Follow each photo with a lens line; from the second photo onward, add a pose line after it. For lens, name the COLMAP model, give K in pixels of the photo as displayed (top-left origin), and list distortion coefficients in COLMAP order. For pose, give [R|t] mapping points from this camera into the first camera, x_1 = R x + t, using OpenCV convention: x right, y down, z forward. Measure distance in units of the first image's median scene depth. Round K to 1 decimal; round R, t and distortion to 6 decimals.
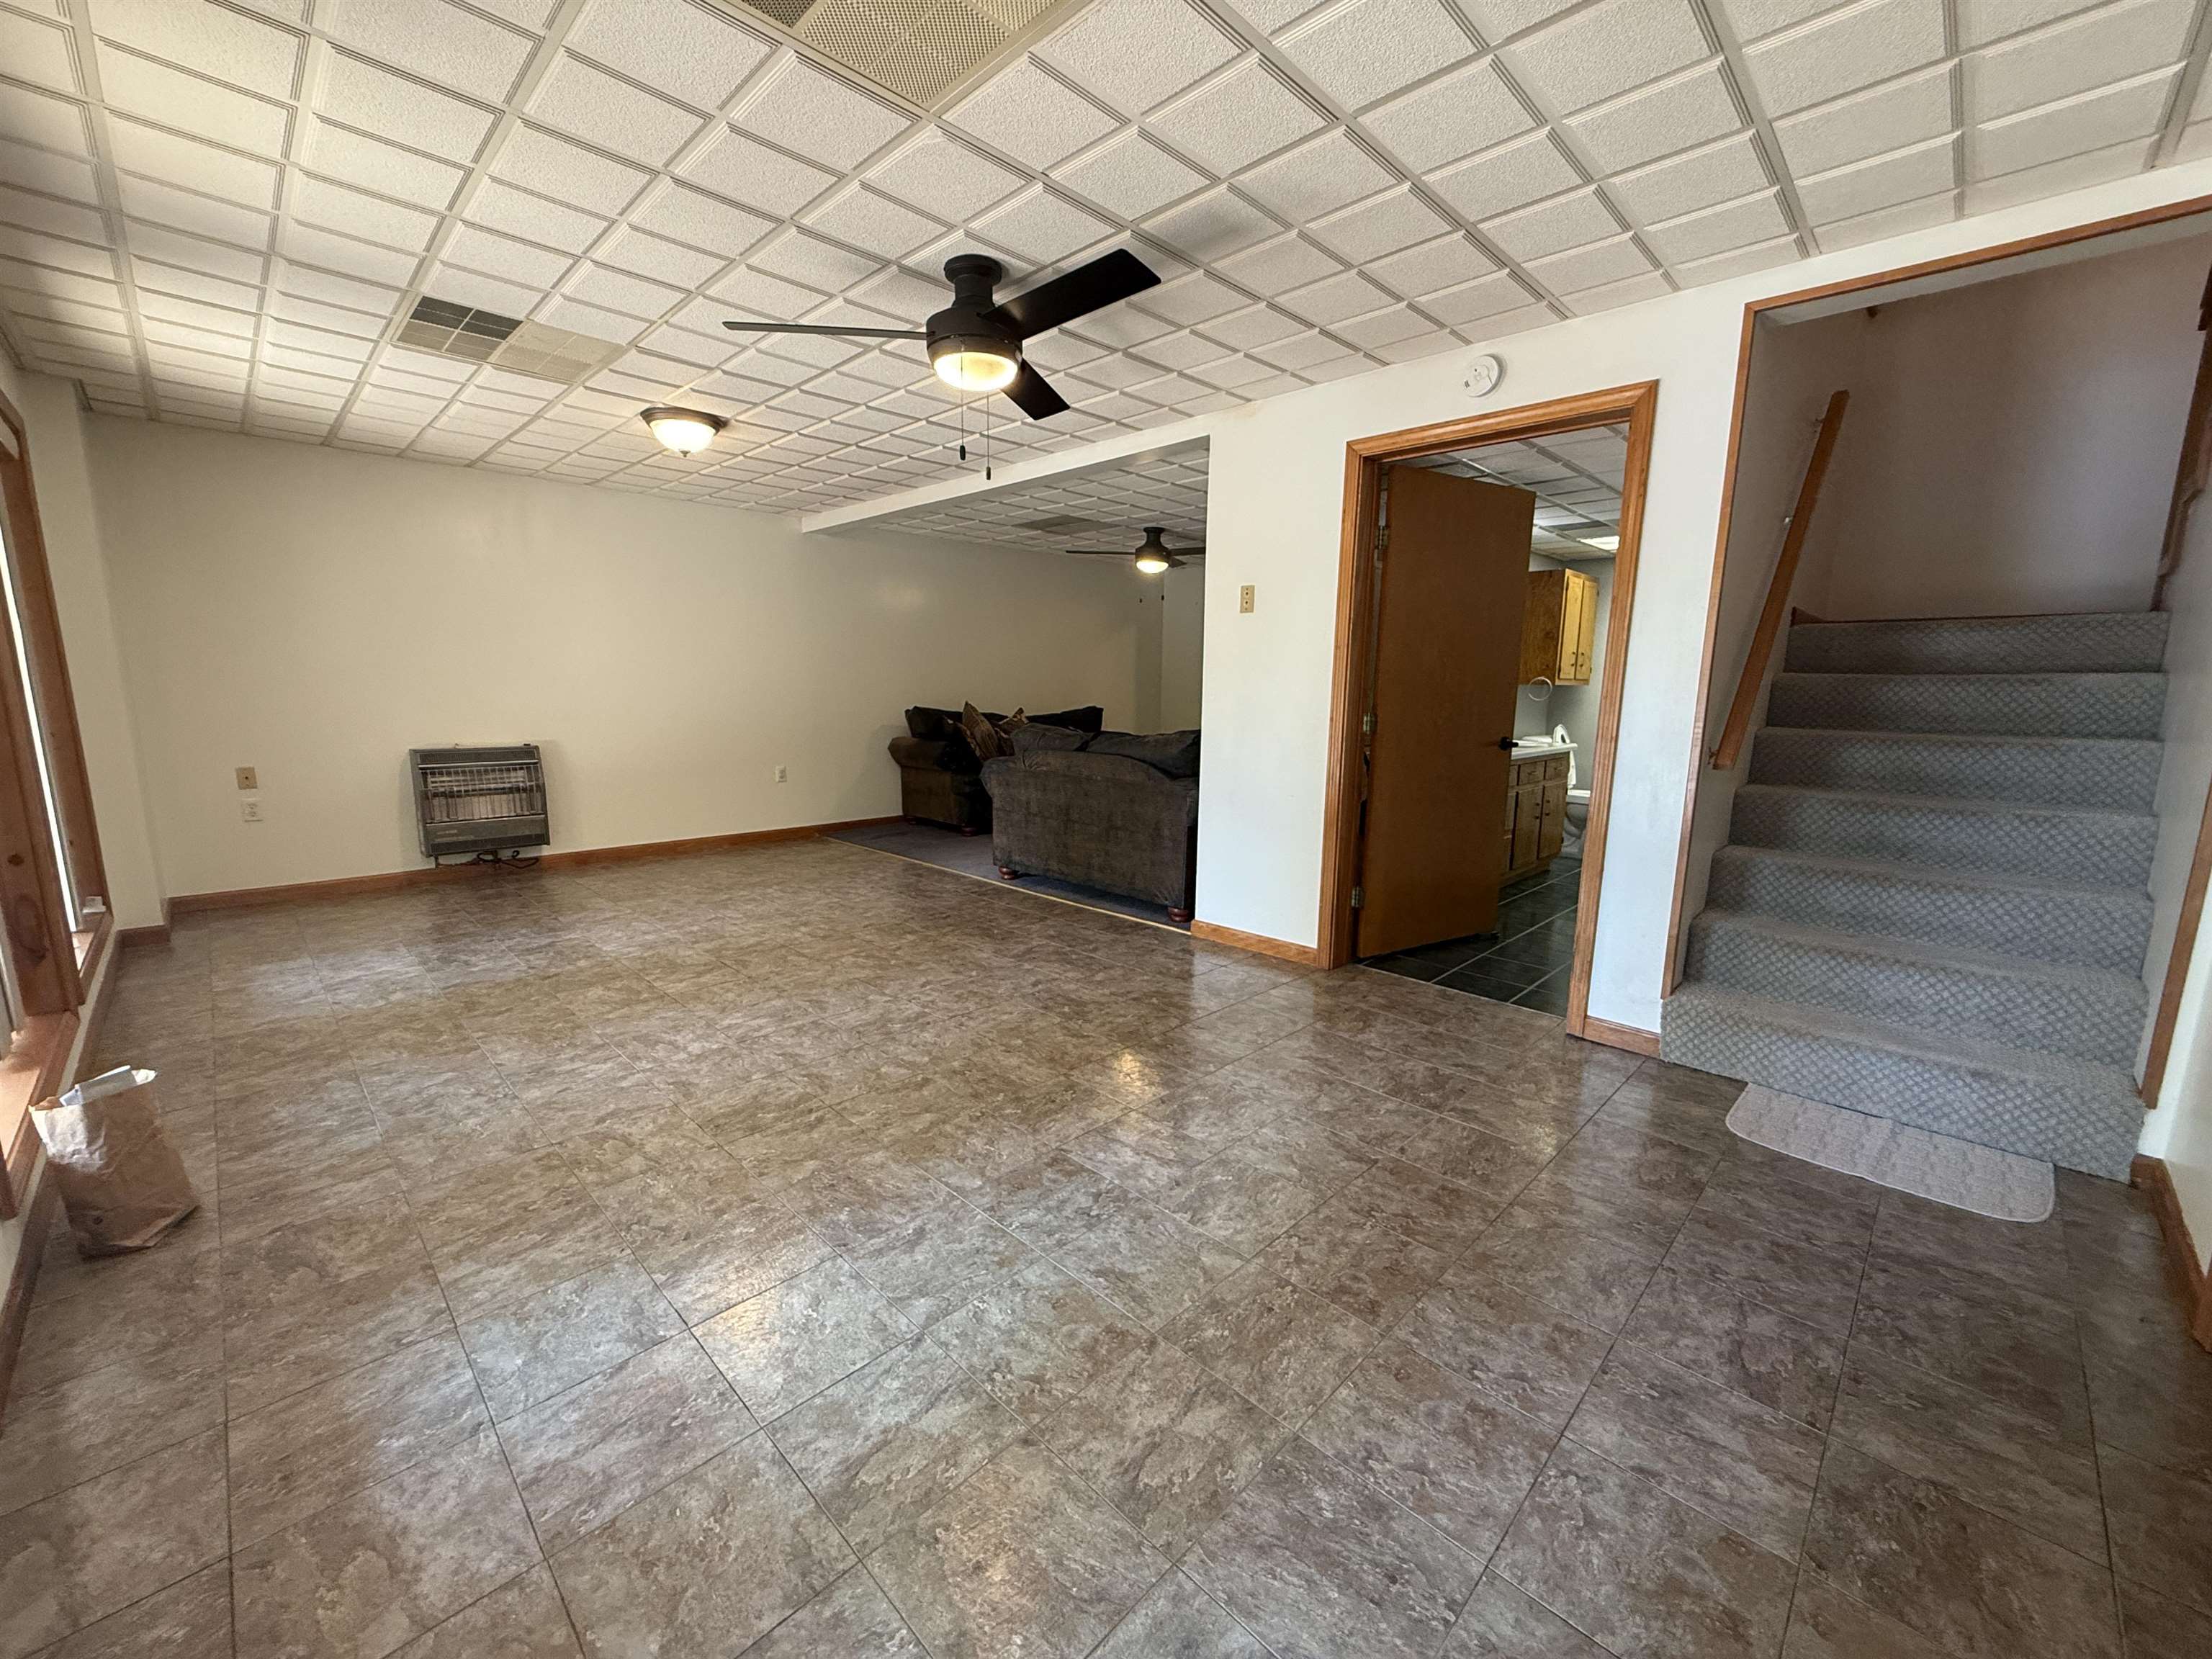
lens RADIAL K [[882.8, 0, 1101.3], [0, 882.8, 823.0], [0, 0, 1]] dist [0.000310, -0.000588]
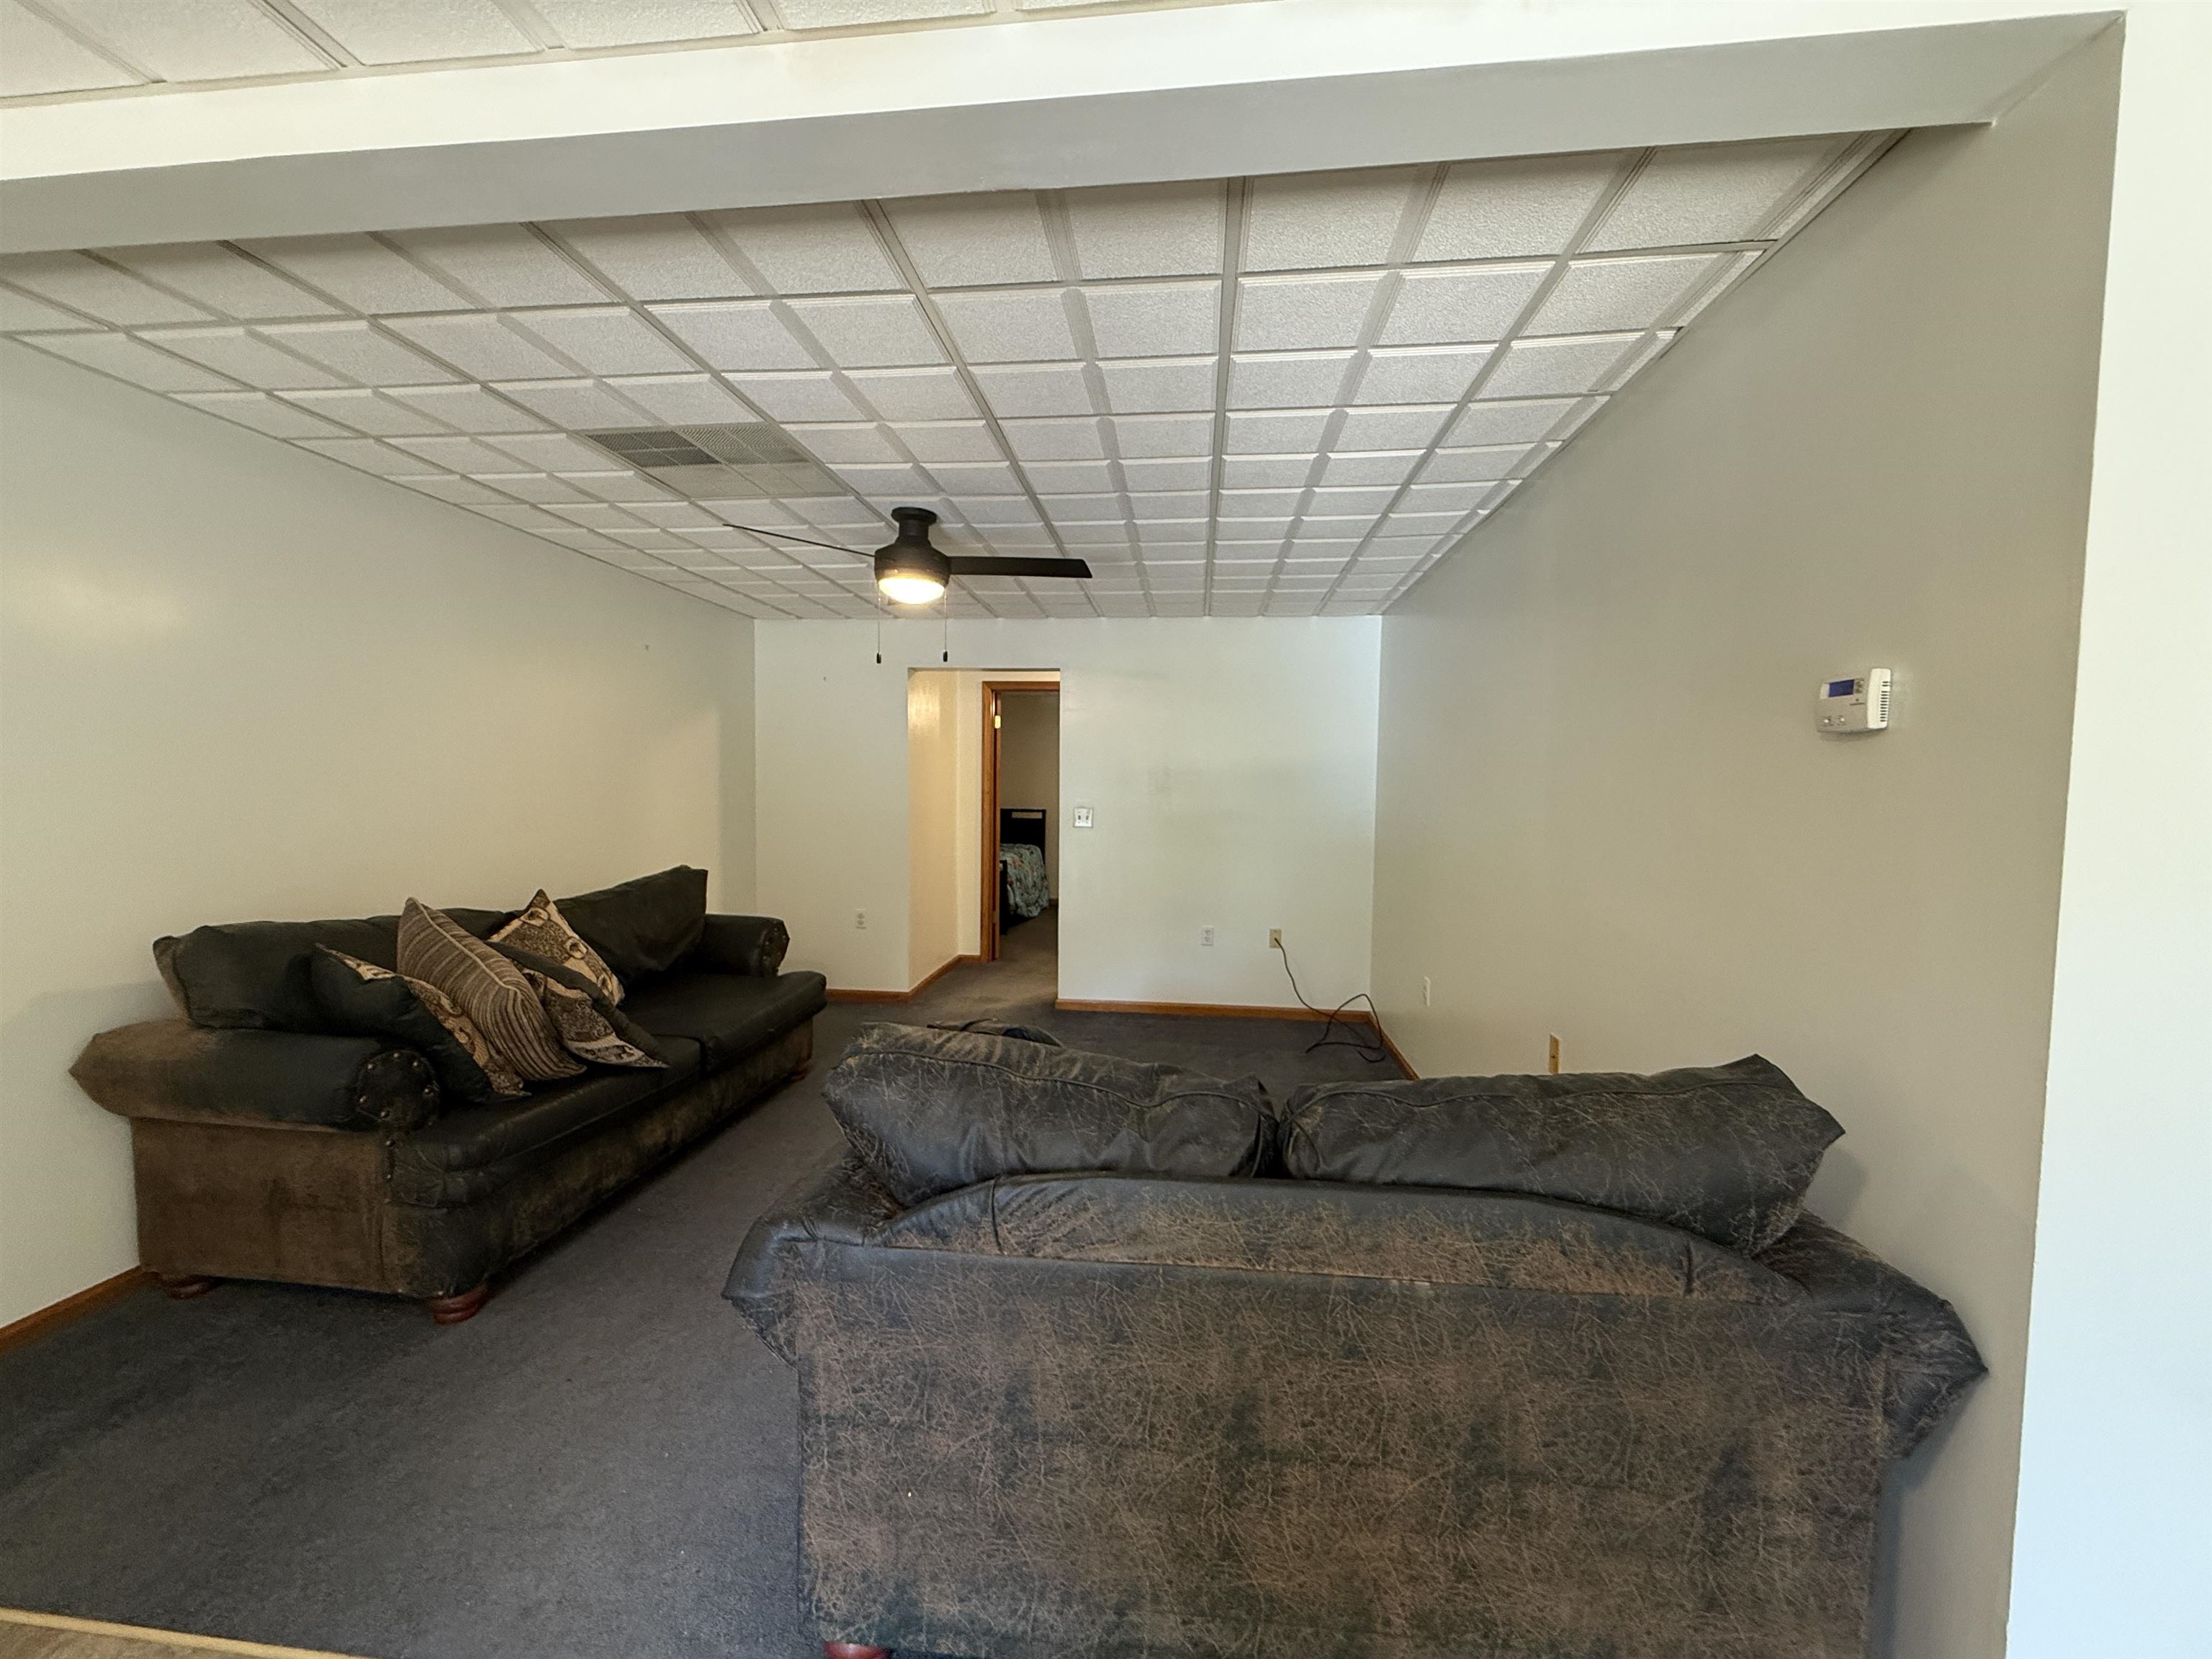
lens RADIAL K [[882.8, 0, 1105.3], [0, 882.8, 827.0], [0, 0, 1]] dist [0.000310, -0.000588]
pose [[0.787239, -0.032472, 0.615792, -0.282454], [0.095553, 0.992974, -0.069796, -0.215798], [-0.609200, 0.113787, 0.784811, 1.032579]]
